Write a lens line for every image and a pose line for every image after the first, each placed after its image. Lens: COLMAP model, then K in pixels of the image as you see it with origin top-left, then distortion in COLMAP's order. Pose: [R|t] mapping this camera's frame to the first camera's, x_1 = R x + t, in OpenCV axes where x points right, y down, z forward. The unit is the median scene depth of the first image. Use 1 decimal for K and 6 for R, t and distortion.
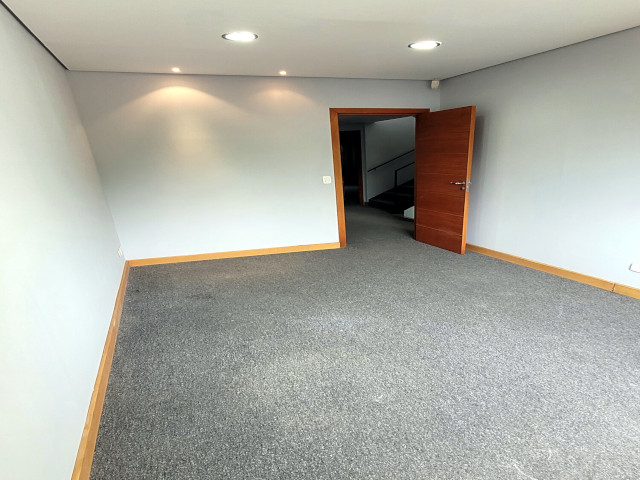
lens RADIAL K [[258.0, 0, 320.0], [0, 258.0, 240.0], [0, 0, 1]] dist [0.000633, 0.000143]
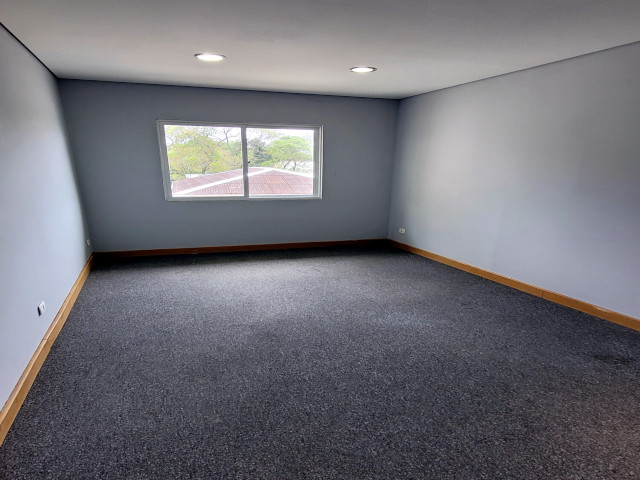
lens RADIAL K [[258.0, 0, 320.0], [0, 258.0, 240.0], [0, 0, 1]] dist [0.000633, 0.000143]
pose [[-0.999669, 0.019382, -0.016926, 0.338615], [0.006233, 0.820579, 0.571499, -0.449969], [0.024966, 0.571204, -0.820429, 1.361800]]
